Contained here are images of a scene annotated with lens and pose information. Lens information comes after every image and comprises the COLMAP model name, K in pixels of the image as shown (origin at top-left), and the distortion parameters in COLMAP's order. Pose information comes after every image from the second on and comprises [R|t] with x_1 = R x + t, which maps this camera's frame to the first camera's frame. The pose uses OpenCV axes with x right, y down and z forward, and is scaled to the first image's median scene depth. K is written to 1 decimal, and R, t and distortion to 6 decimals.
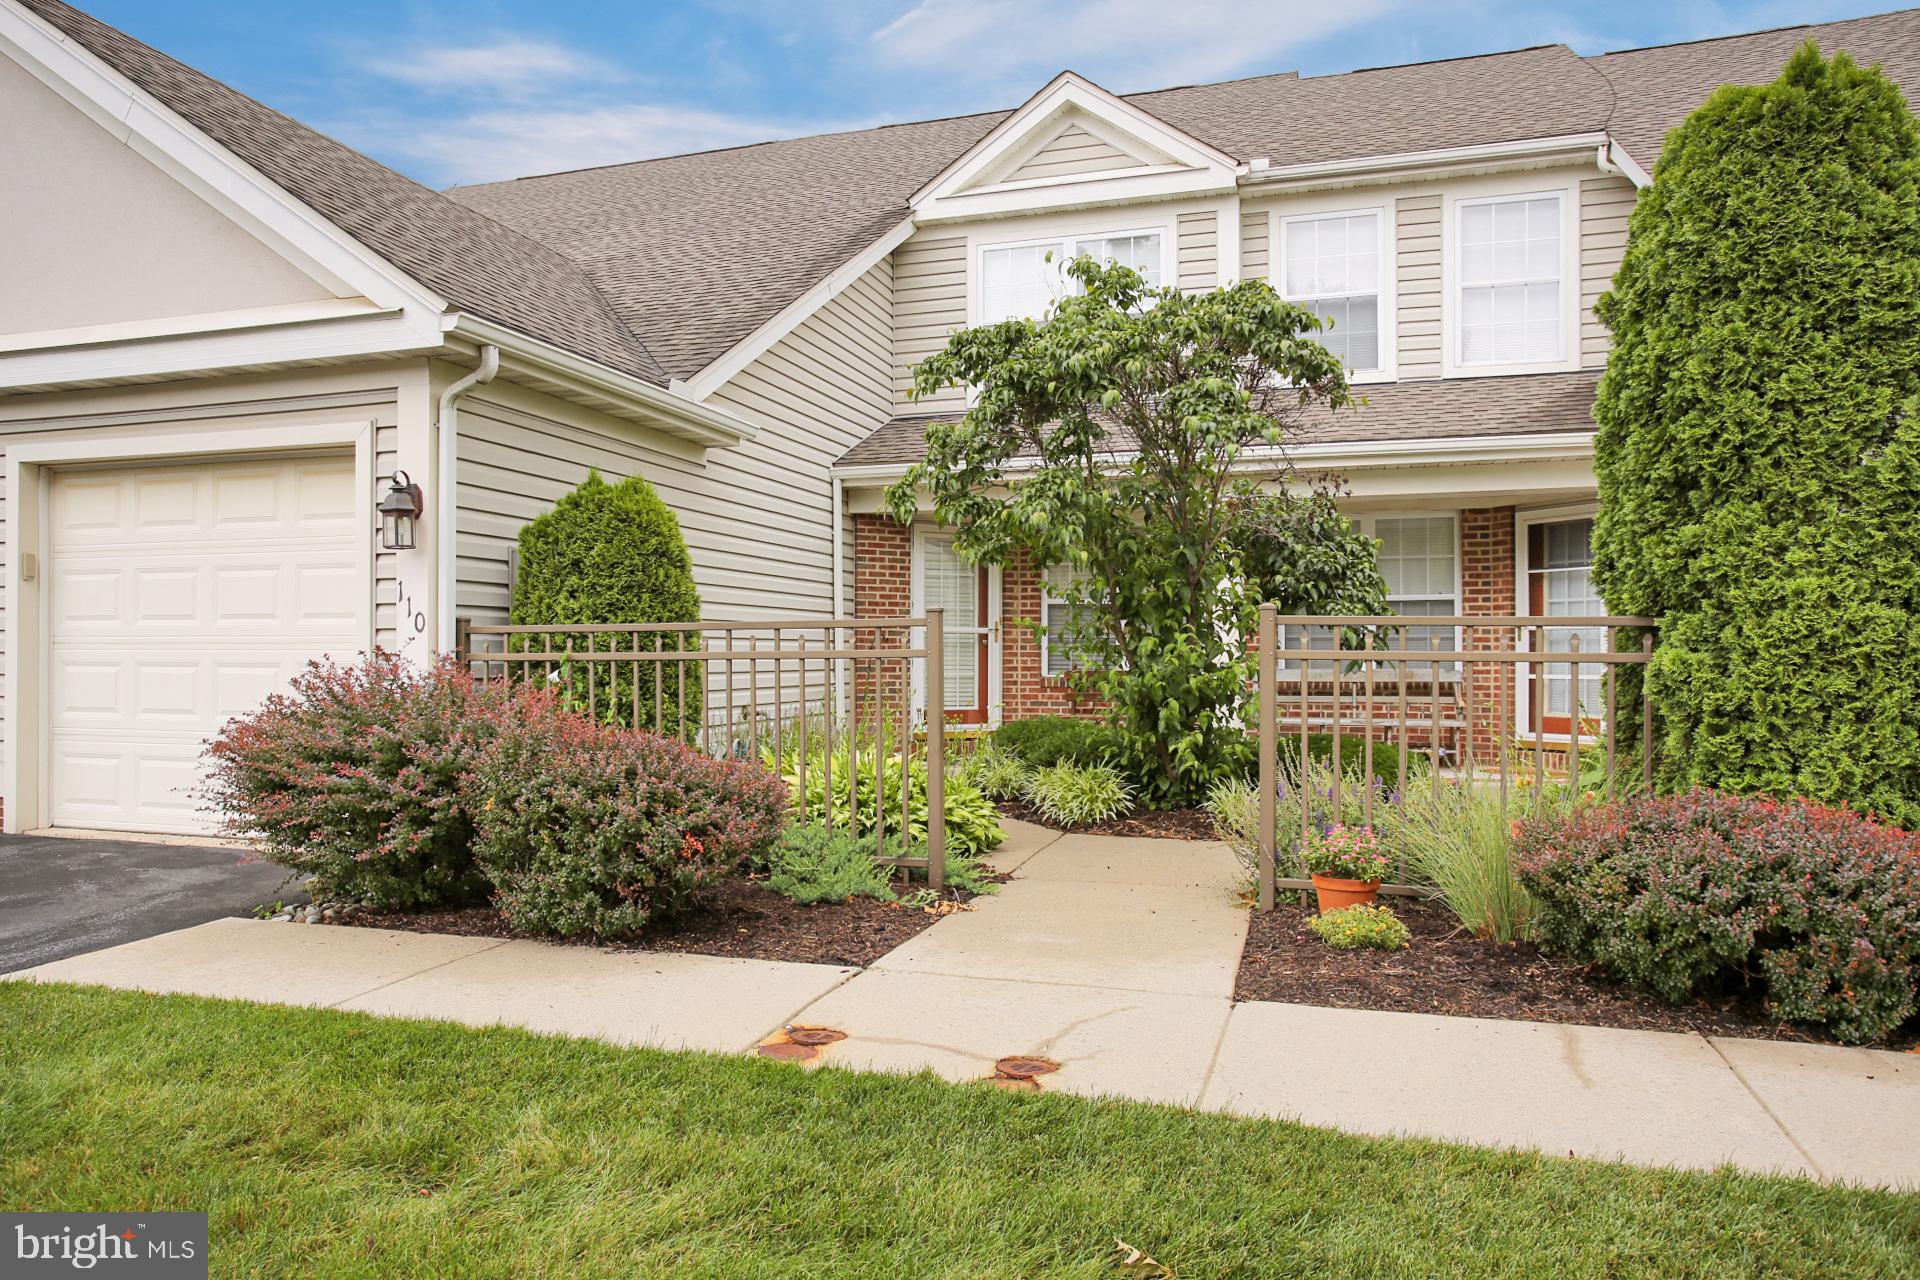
lens RADIAL K [[1275.3, 0, 864.0], [0, 1275.3, 652.1], [0, 0, 1]] dist [-0.015140, 0.008603]
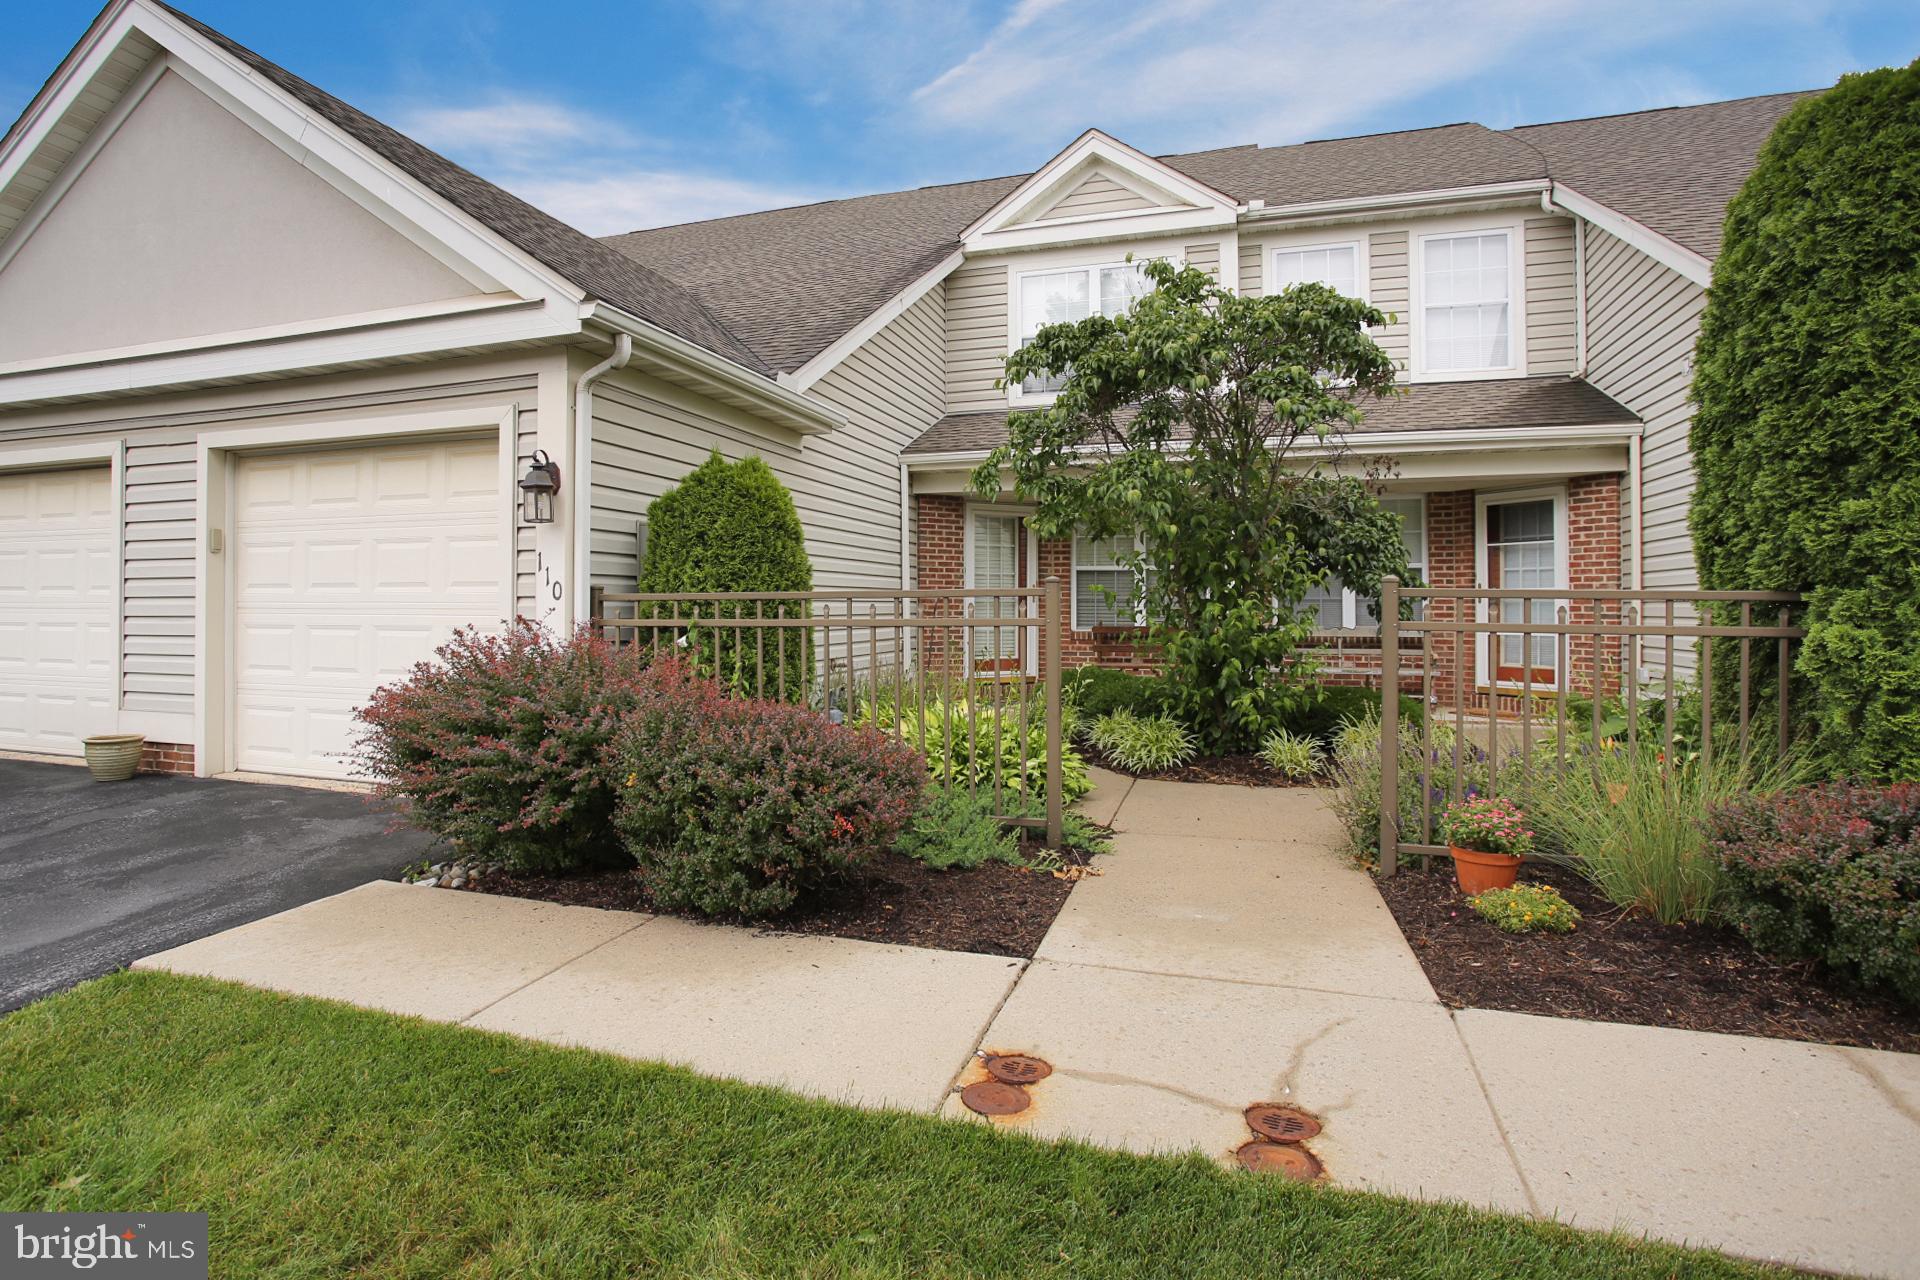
lens RADIAL K [[972.1, 0, 884.5], [0, 972.1, 603.3], [0, 0, 1]] dist [-0.061799, 0.019247]
pose [[0.999999, 0.000528, -0.001113, -0.071141], [-0.000529, 1.000000, -0.000669, -0.012401], [0.001113, 0.000670, 0.999999, 0.183009]]
